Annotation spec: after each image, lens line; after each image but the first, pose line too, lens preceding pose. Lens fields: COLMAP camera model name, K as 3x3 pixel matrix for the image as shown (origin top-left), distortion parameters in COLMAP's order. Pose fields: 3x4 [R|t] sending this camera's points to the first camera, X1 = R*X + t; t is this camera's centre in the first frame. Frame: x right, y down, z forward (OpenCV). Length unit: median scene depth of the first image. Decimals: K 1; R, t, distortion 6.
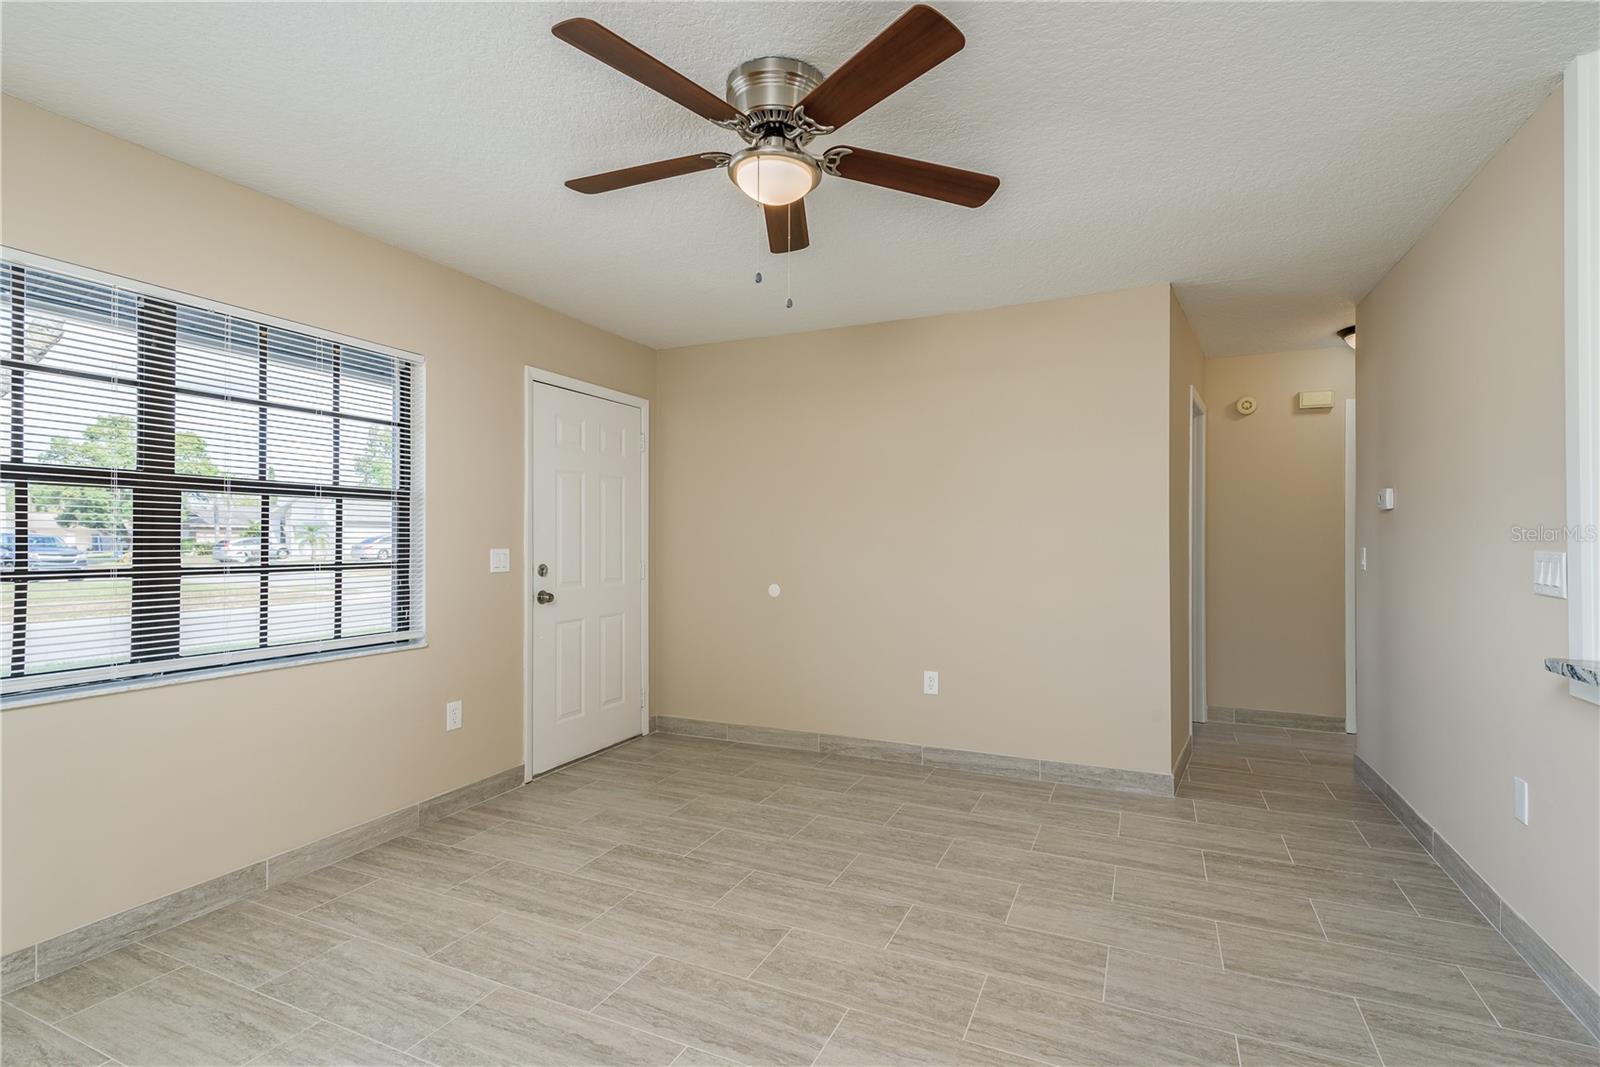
lens RADIAL K [[755.7, 0, 800.0], [0, 755.7, 533.5], [0, 0, 1]] dist [0.002491, 0.000433]
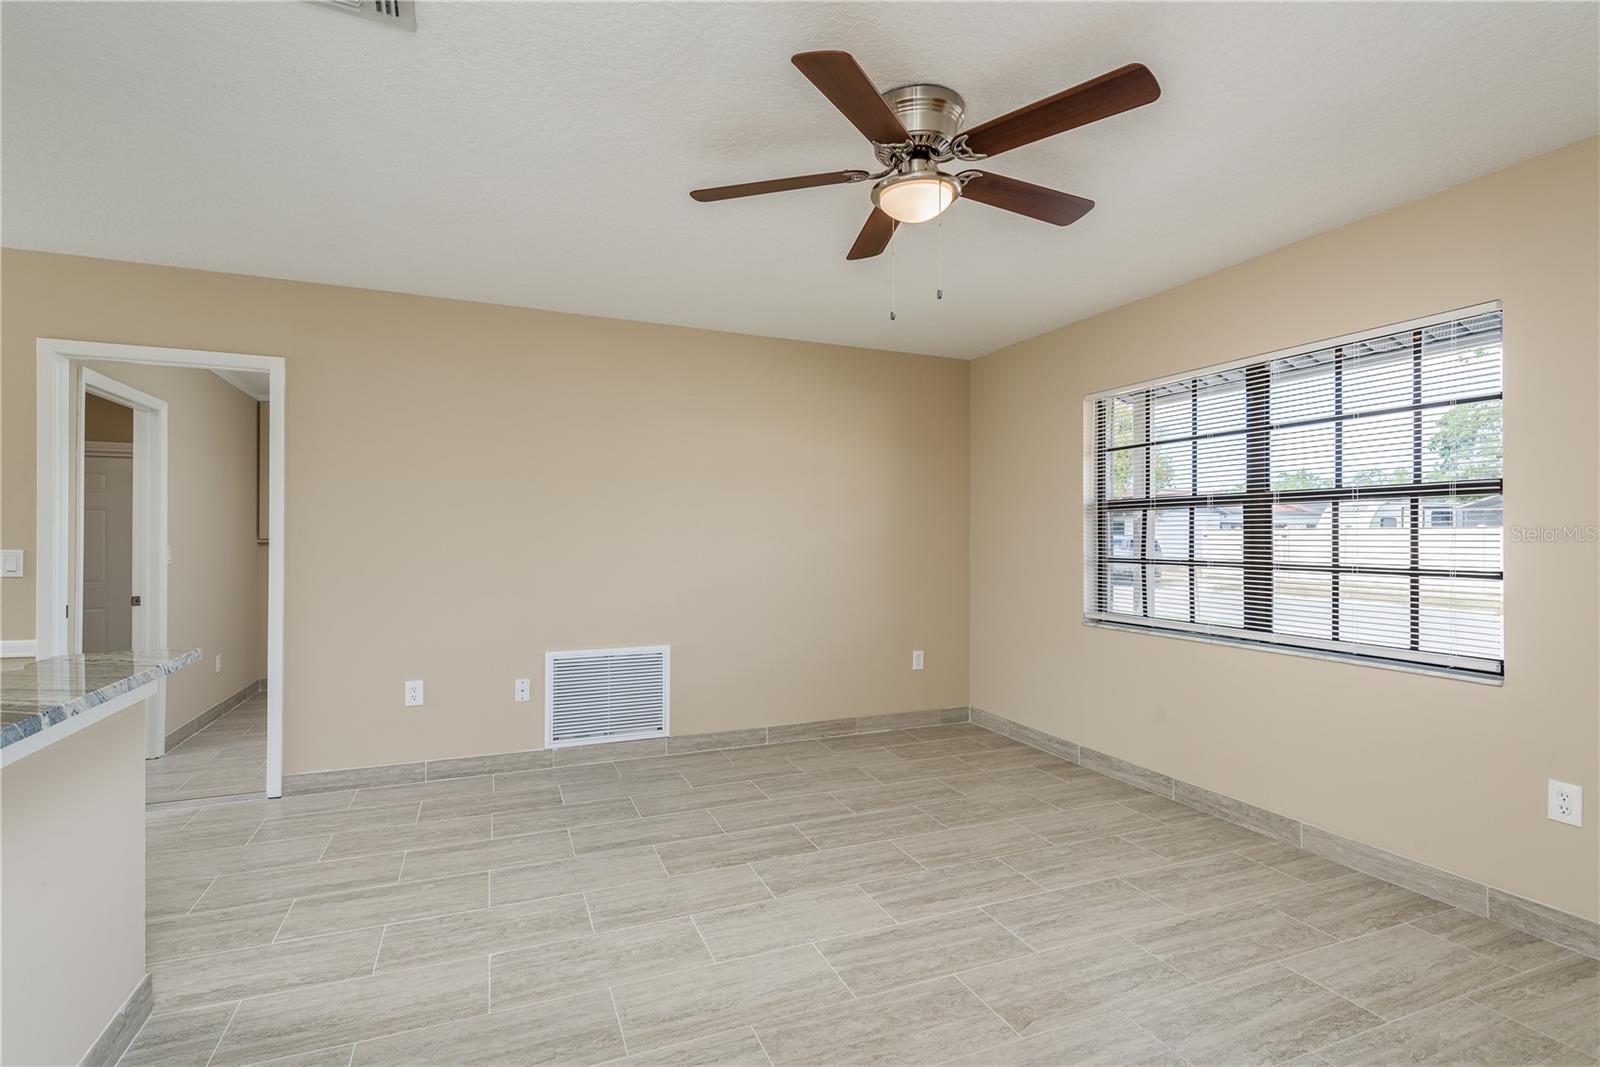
lens RADIAL K [[755.7, 0, 800.0], [0, 755.7, 533.5], [0, 0, 1]] dist [0.002491, 0.000433]
pose [[-0.677622, -0.007912, -0.735368, 0.679492], [0.003077, 0.999903, -0.013593, 0.008596], [0.735404, -0.011474, -0.677532, 1.276839]]
